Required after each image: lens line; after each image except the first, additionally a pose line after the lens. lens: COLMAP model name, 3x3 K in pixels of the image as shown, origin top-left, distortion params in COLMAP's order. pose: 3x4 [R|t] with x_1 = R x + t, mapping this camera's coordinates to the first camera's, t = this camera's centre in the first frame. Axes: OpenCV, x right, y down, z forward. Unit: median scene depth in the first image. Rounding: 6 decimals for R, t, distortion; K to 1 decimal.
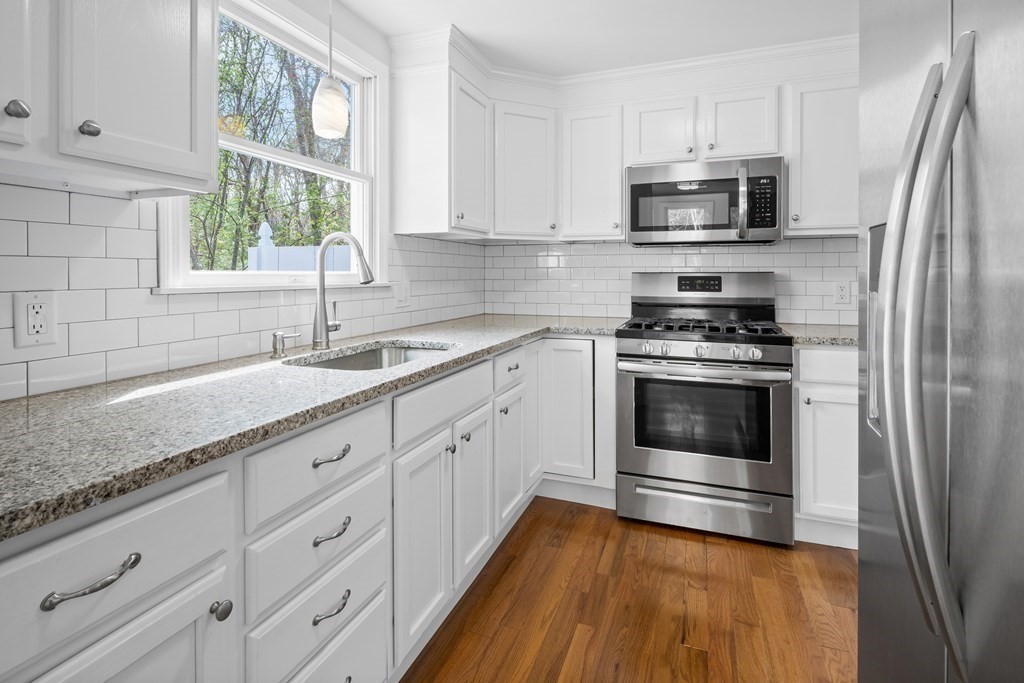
lens RADIAL K [[500.0, 0, 514.8], [0, 500.0, 271.5], [0, 0, 1]] dist [0.005586, -0.003351]
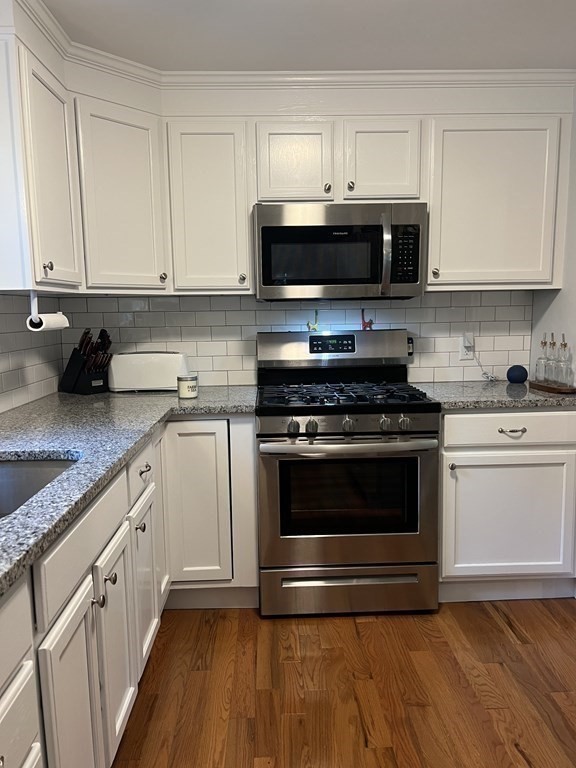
lens RADIAL K [[576.1, 0, 287.1], [0, 576.1, 390.6], [0, 0, 1]] dist [0.049117, -0.050143]
pose [[0.924550, -0.066590, 0.375198, -0.121383], [0.015363, 0.990326, 0.137907, -0.046614], [-0.380752, -0.121738, 0.916629, 0.107323]]
